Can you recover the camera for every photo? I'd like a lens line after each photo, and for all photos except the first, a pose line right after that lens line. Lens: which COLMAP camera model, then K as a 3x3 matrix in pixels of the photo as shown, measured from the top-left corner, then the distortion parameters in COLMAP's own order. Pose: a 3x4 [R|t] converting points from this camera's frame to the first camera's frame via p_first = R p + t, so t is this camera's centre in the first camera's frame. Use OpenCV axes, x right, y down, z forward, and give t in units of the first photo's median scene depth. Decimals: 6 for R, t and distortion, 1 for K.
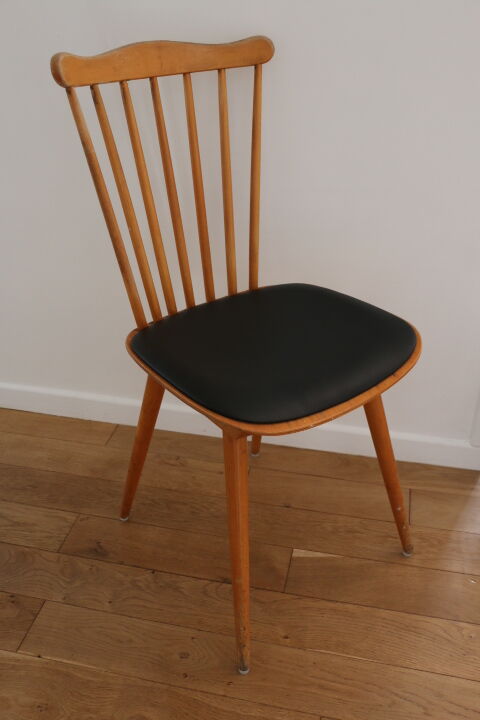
lens RADIAL K [[717.0, 0, 244.1], [0, 717.0, 360.9], [0, 0, 1]] dist [-0.038803, 0.000000]
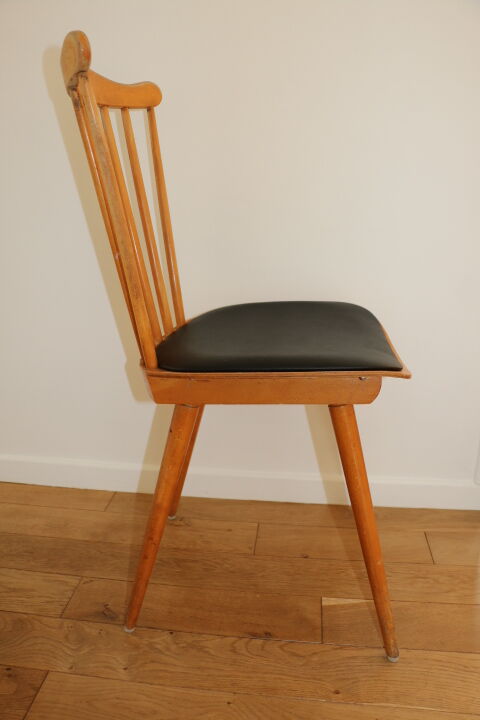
lens RADIAL K [[586.3, 0, 235.4], [0, 586.3, 354.0], [0, 0, 1]] dist [-0.134890, 0.086451]
pose [[0.995444, -0.030538, 0.090328, -0.103017], [0.052035, 0.967807, -0.246258, 0.142379], [-0.079900, 0.249836, 0.964986, 0.234062]]
